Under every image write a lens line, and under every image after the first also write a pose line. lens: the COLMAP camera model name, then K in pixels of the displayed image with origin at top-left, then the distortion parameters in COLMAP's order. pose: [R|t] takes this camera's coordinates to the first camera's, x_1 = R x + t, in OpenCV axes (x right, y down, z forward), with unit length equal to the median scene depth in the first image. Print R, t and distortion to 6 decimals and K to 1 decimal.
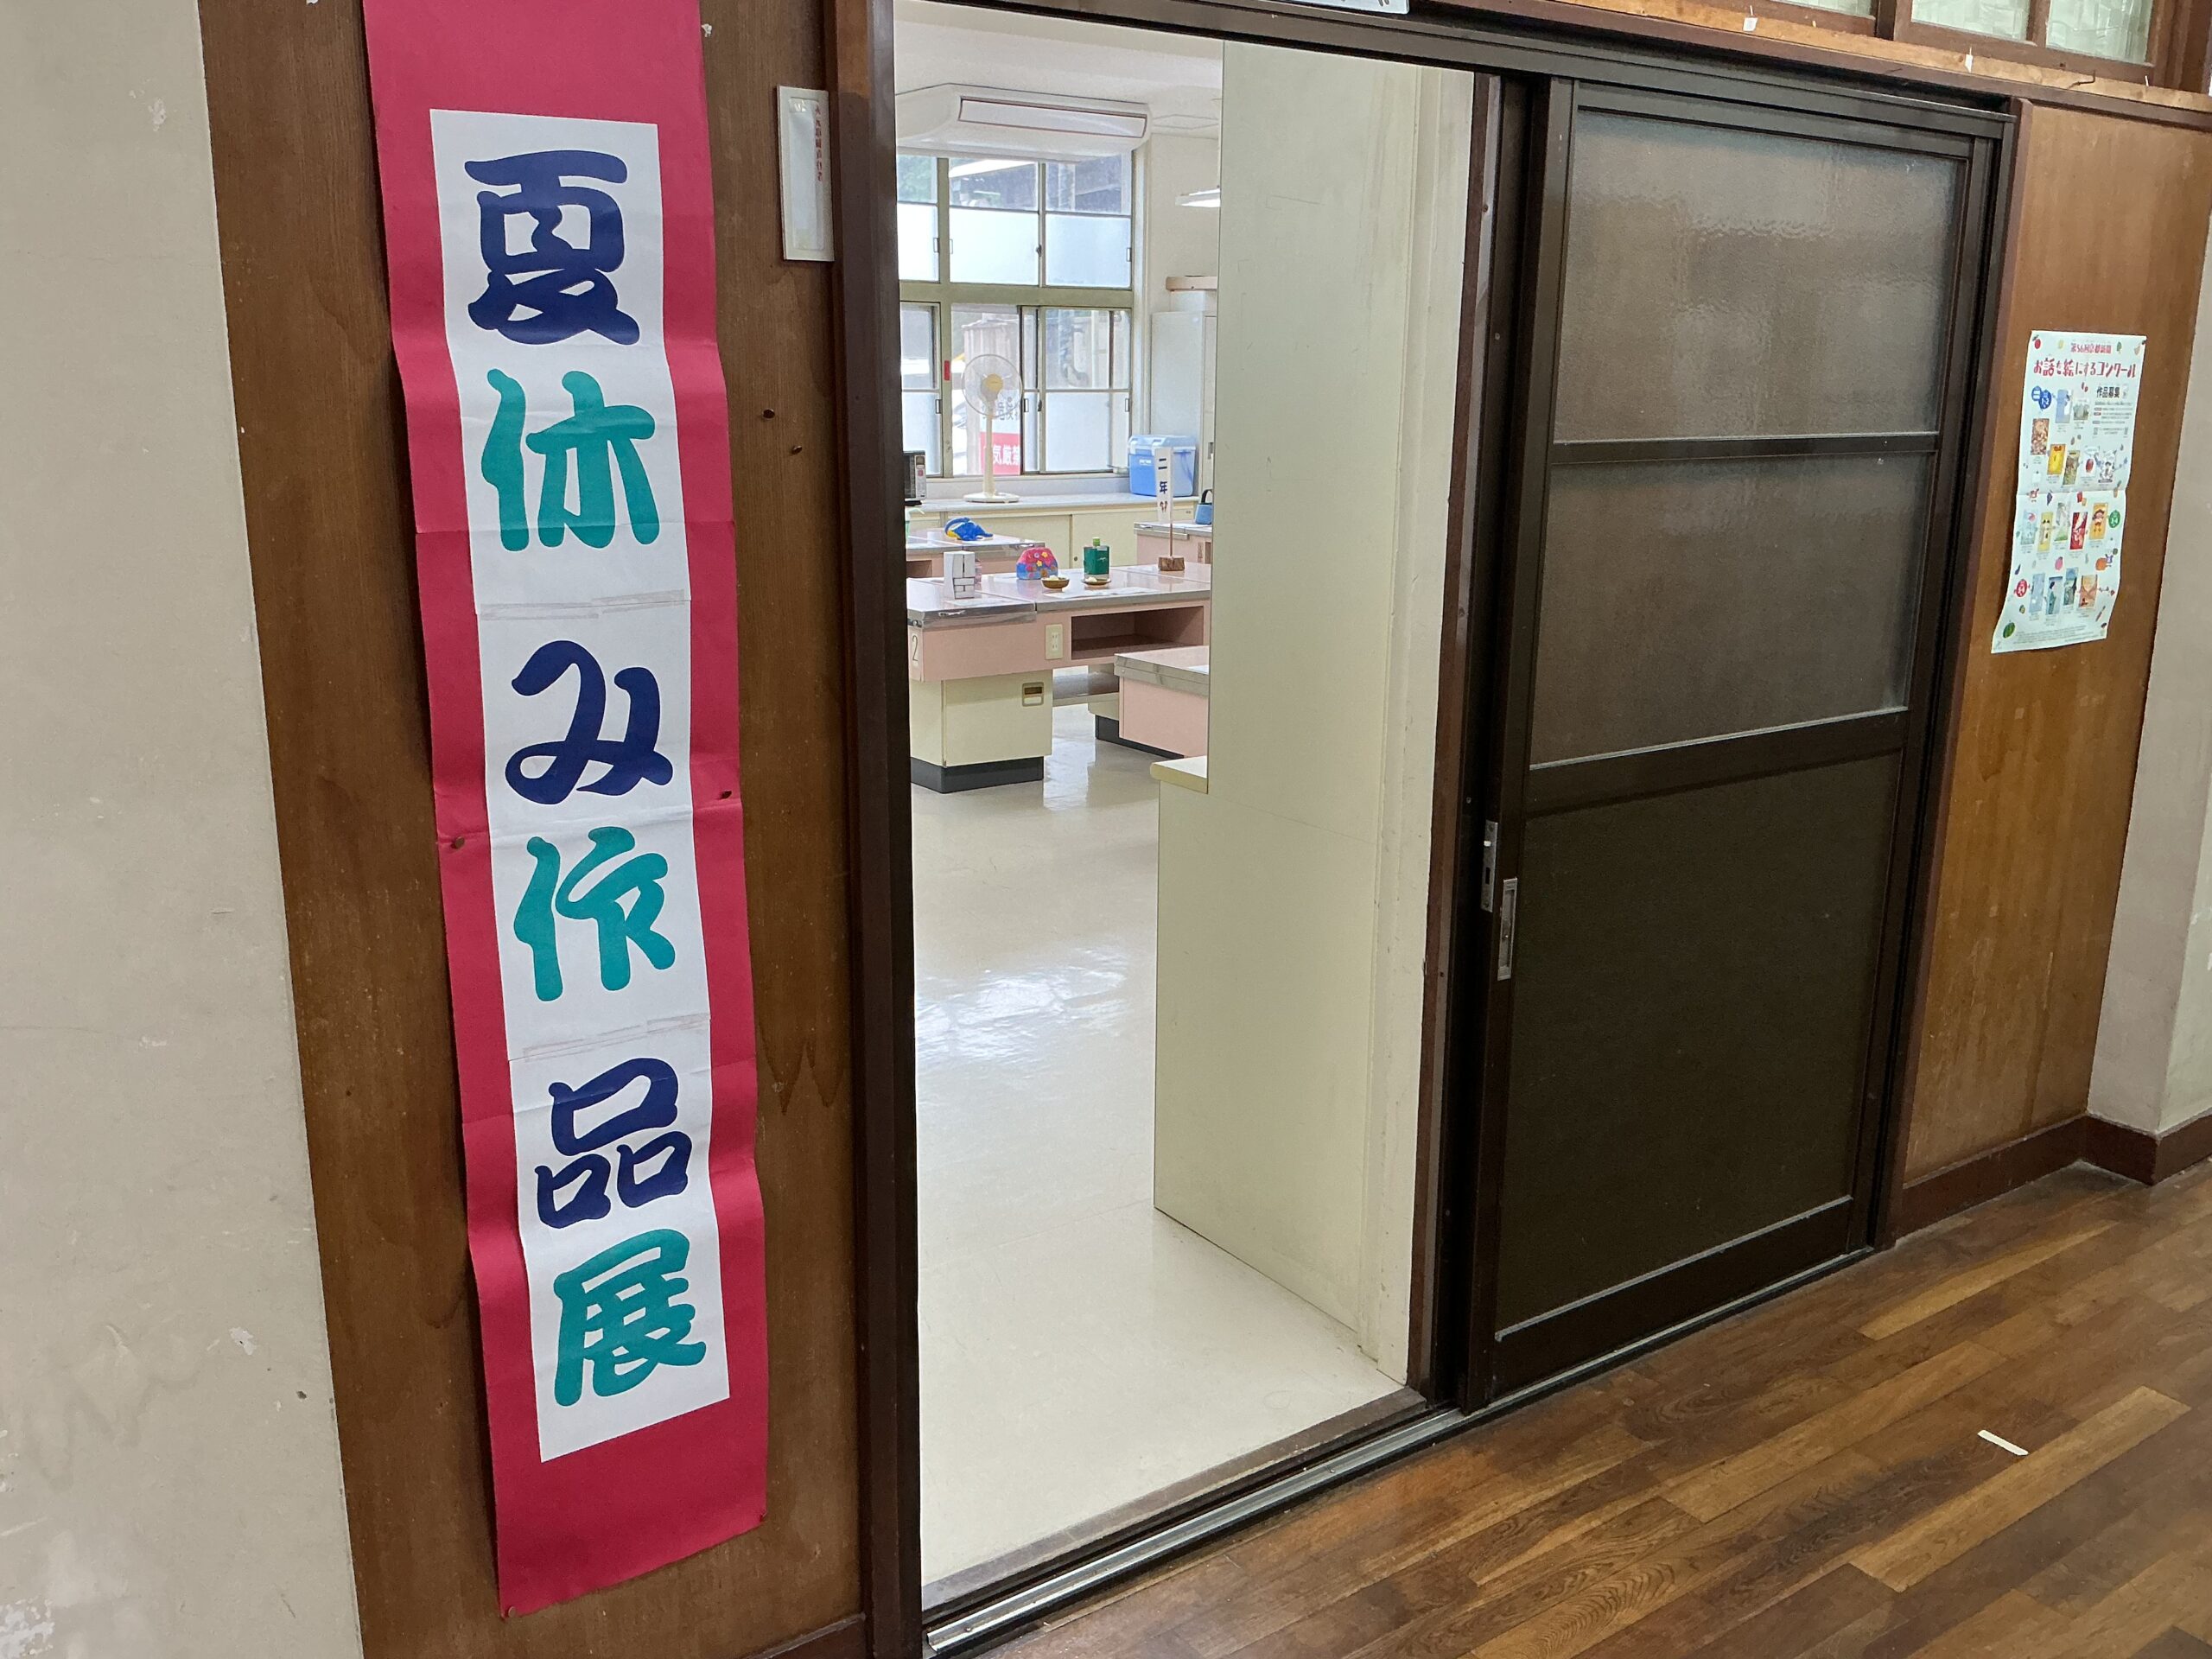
lens RADIAL K [[1871.1, 0, 1110.7], [0, 1871.1, 831.5], [0, 0, 1]] dist [0.017553, -0.015805]
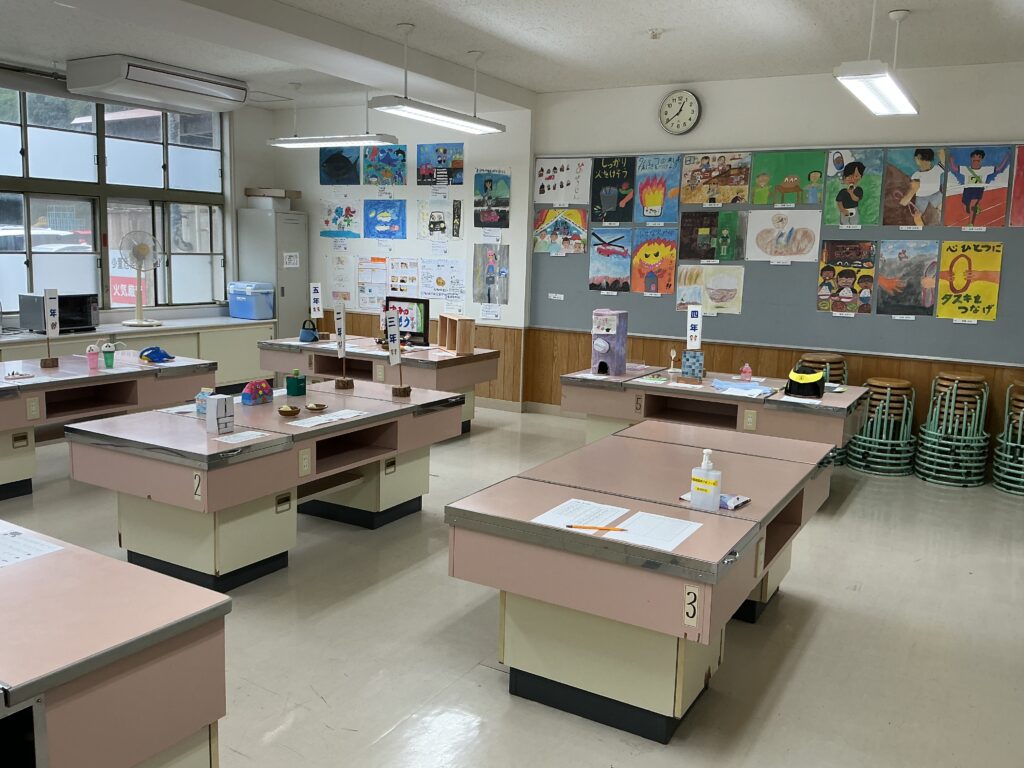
lens RADIAL K [[866.2, 0, 504.2], [0, 866.2, 356.7], [0, 0, 1]] dist [0.017553, -0.015805]
pose [[0.910587, -0.032164, 0.412063, -0.083334], [0.074944, 0.993290, -0.088081, -0.063108], [-0.406465, 0.111087, 0.906888, 0.229496]]
